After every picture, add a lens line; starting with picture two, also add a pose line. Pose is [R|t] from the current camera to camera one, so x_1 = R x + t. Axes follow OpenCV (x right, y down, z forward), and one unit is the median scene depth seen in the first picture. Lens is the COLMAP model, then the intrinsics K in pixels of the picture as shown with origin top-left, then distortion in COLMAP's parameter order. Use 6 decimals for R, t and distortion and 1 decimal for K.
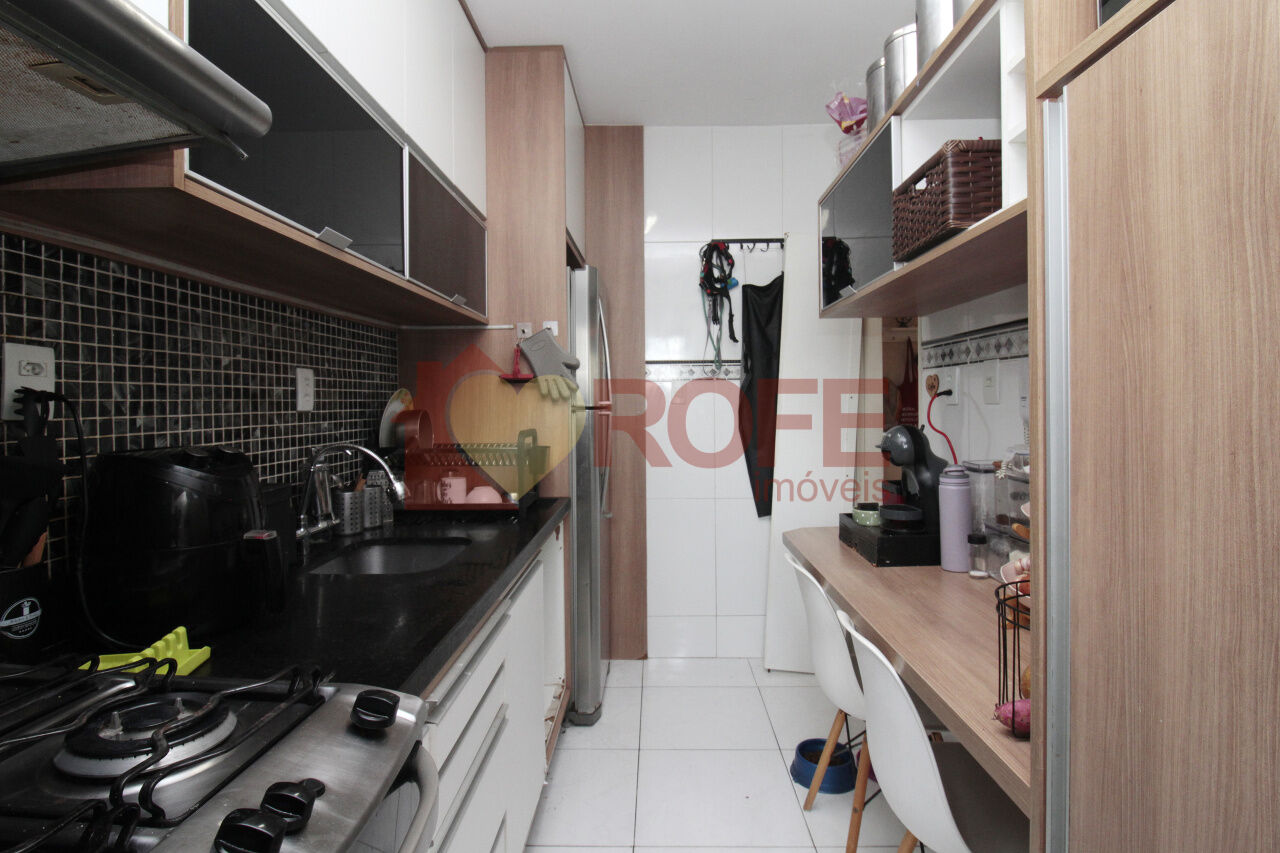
lens RADIAL K [[610.0, 0, 639.0], [0, 610.0, 401.9], [0, 0, 1]] dist [0.000590, 0.000052]
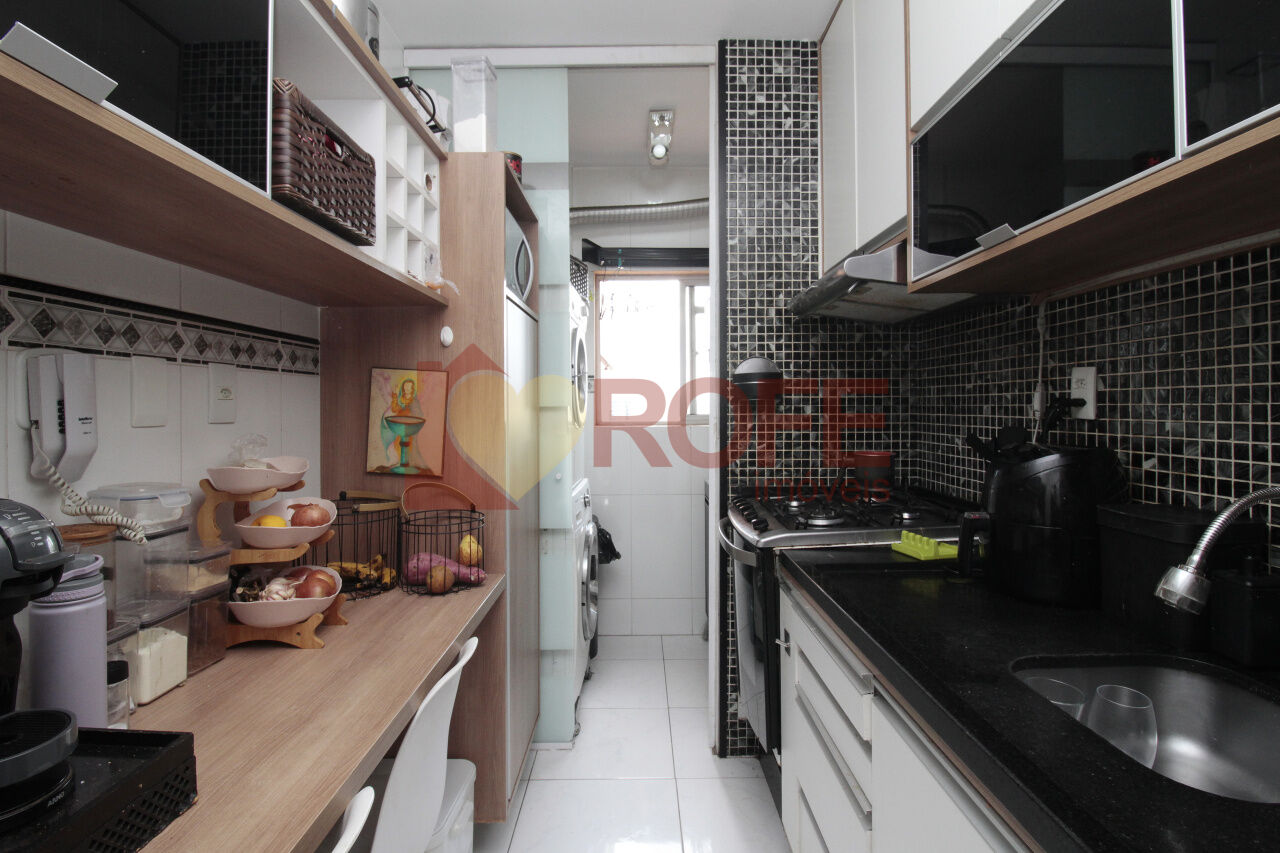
lens RADIAL K [[610.0, 0, 639.0], [0, 610.0, 401.9], [0, 0, 1]] dist [0.000590, 0.000052]
pose [[-0.999272, 0.012007, -0.036212, 0.085310], [0.012241, 0.999906, -0.006254, -0.010500], [0.036133, -0.006693, -0.999325, 1.857524]]
